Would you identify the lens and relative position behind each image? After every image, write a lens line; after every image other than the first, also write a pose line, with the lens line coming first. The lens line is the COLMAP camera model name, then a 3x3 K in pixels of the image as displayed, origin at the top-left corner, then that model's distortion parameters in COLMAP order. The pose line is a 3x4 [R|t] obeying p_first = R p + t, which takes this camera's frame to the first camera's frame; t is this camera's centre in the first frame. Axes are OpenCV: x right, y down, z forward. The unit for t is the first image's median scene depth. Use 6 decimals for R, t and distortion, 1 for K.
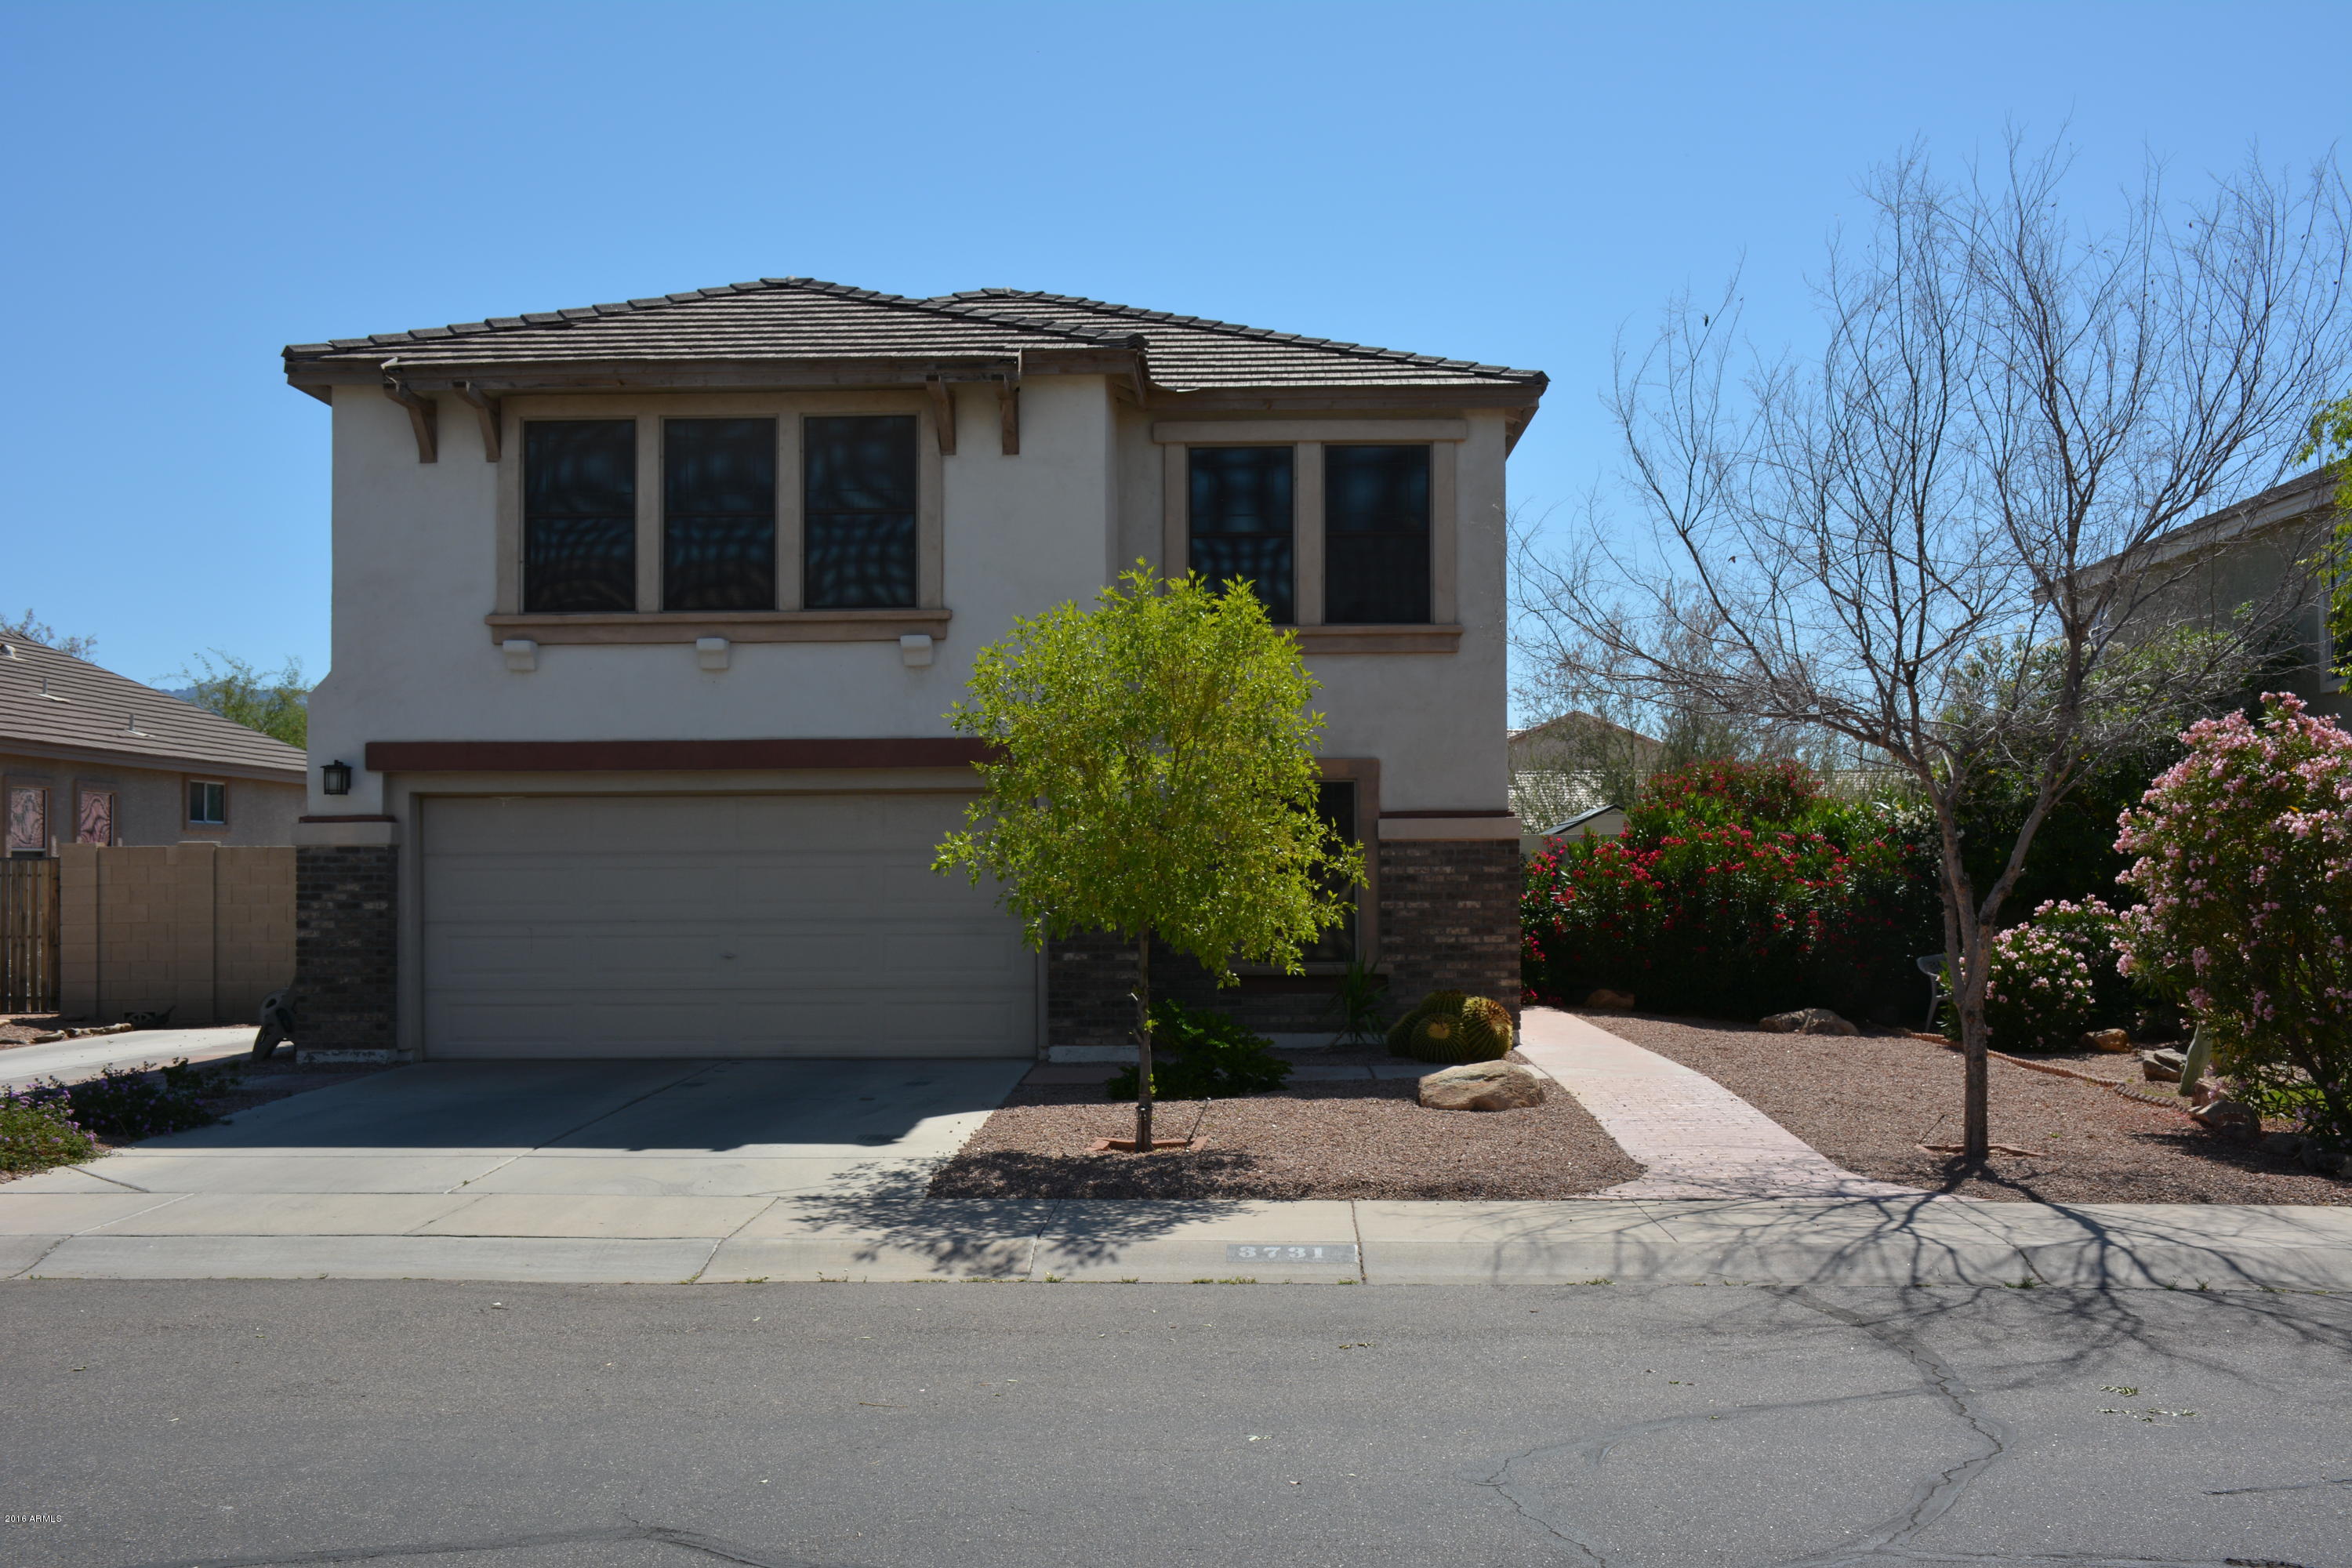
lens RADIAL K [[2432.8, 0, 1175.3], [0, 2432.8, 774.4], [0, 0, 1]] dist [0.001464, 0.000000]
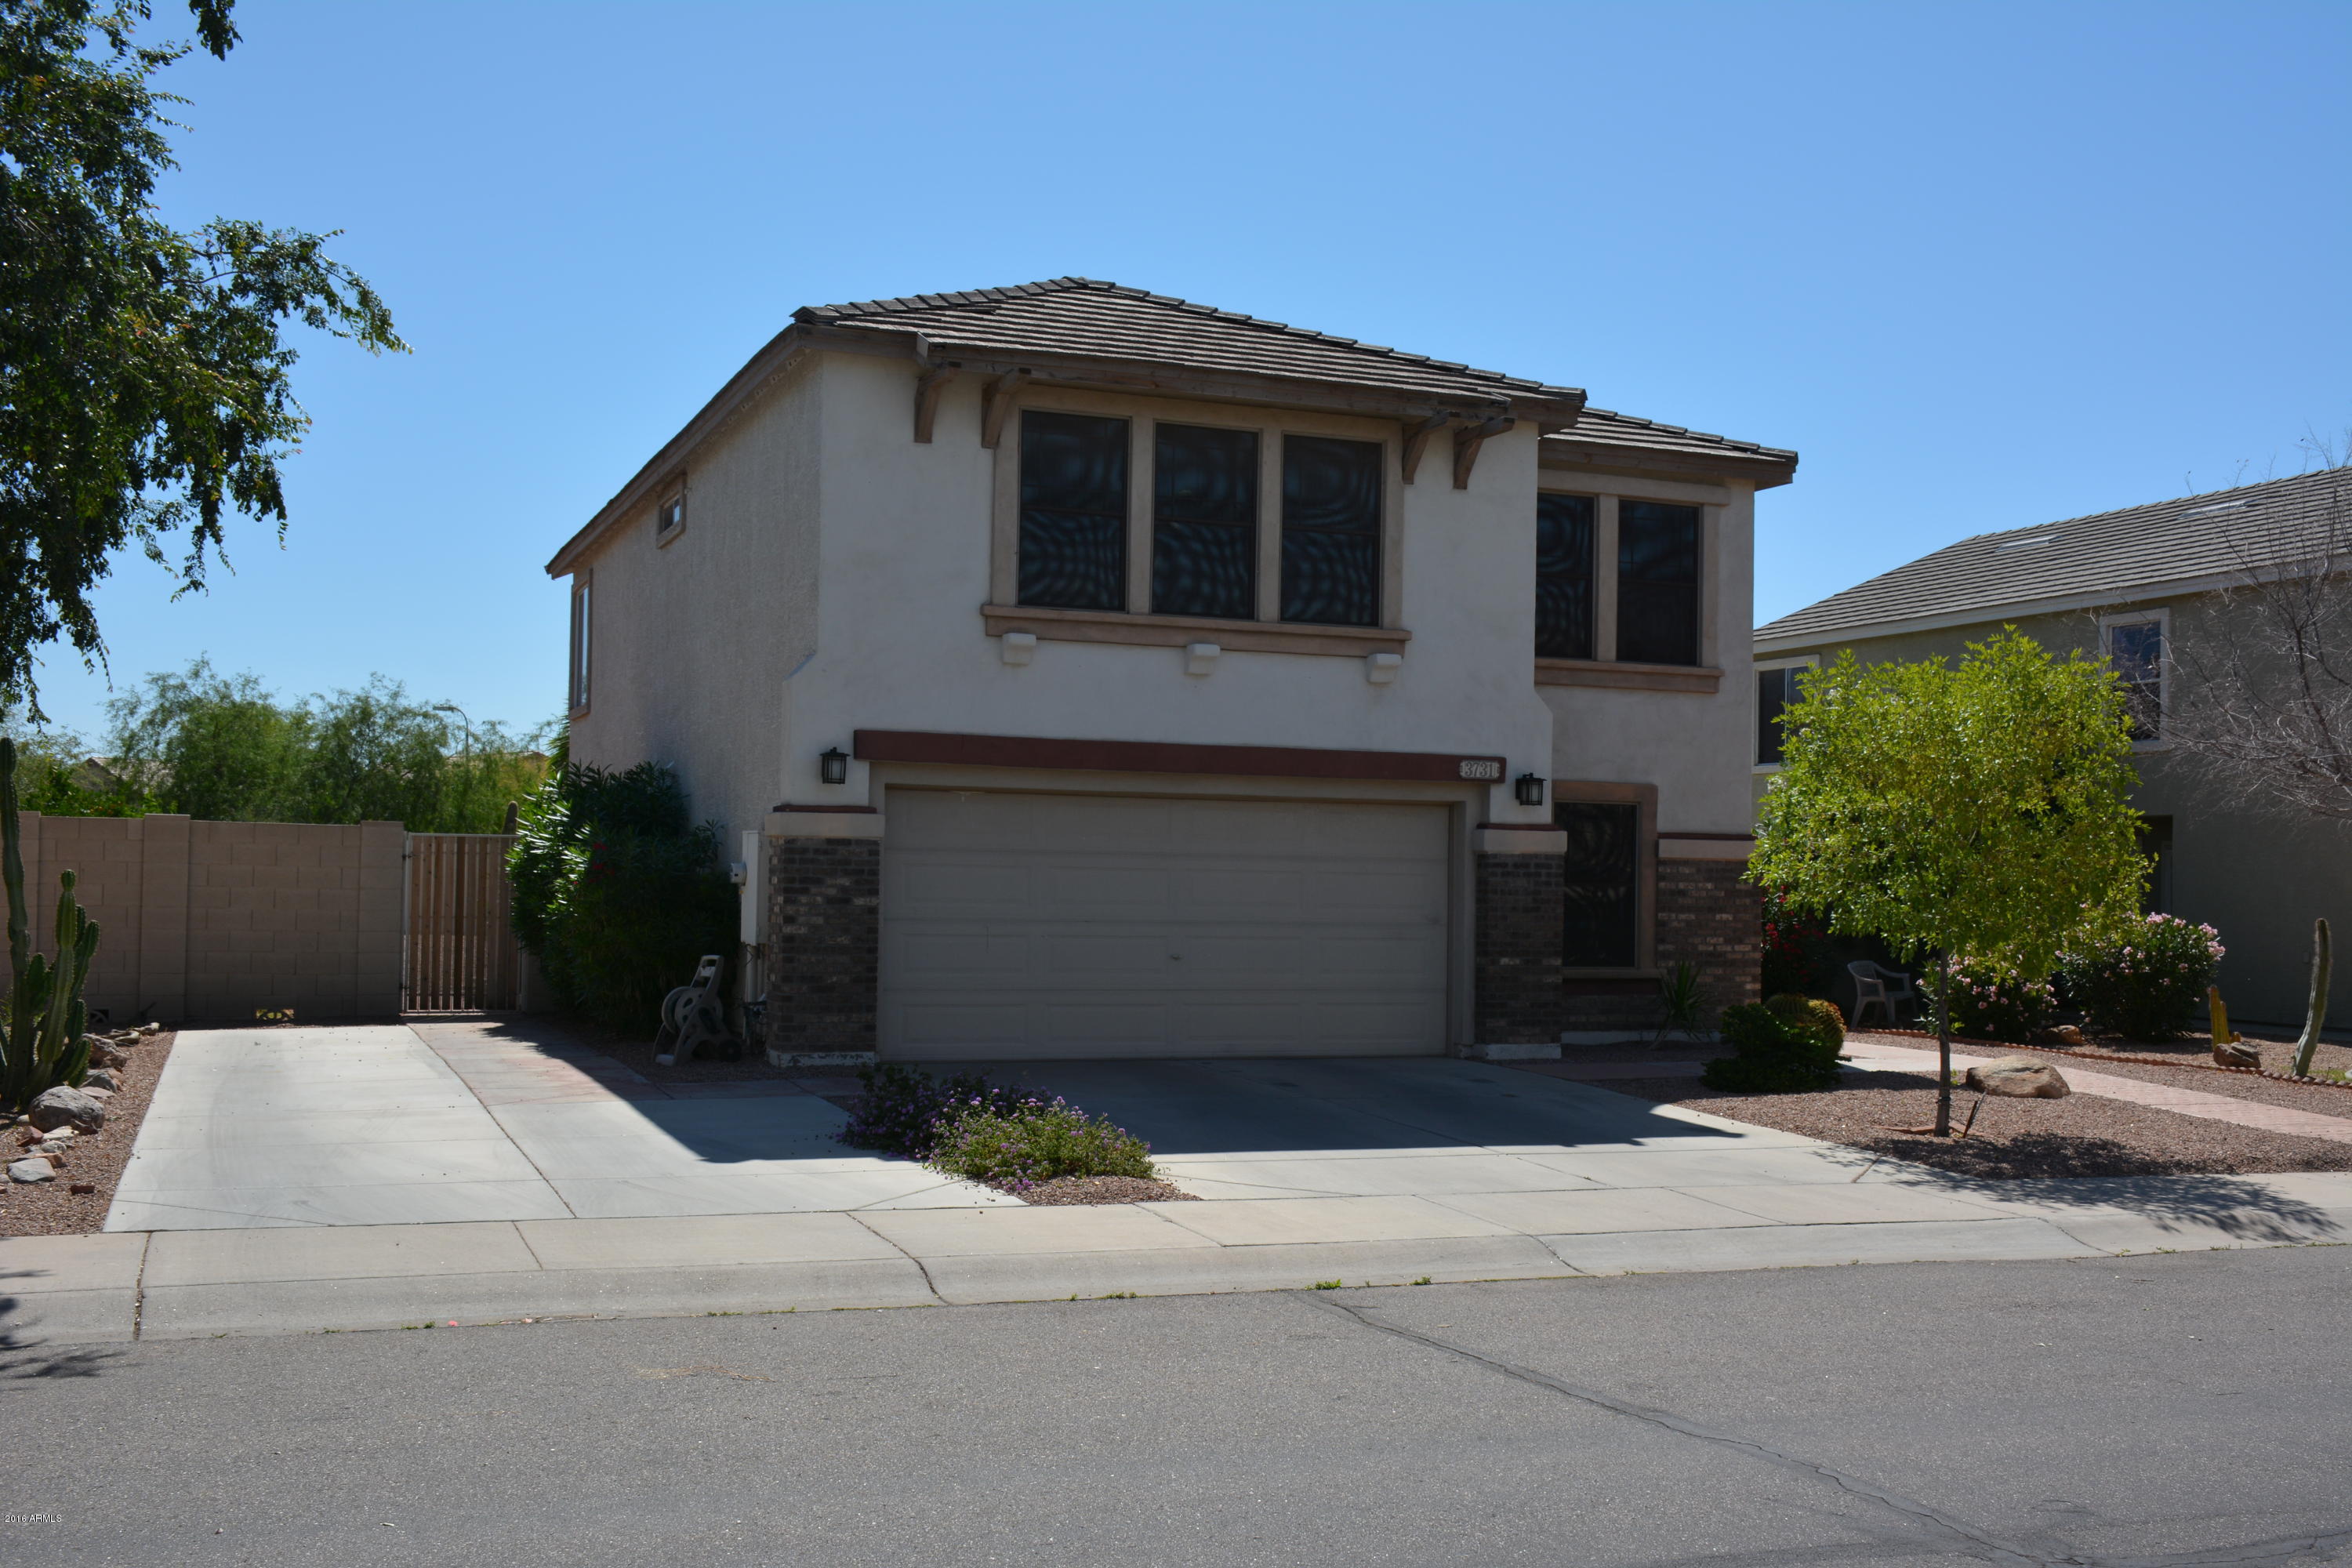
lens RADIAL K [[2432.8, 0, 1187.3], [0, 2432.8, 770.9], [0, 0, 1]] dist [0.001464, 0.000000]
pose [[0.911802, 0.040832, 0.408595, -0.603632], [-0.041777, 0.999105, -0.006616, 0.003829], [-0.408500, -0.011038, 0.912692, 0.076636]]
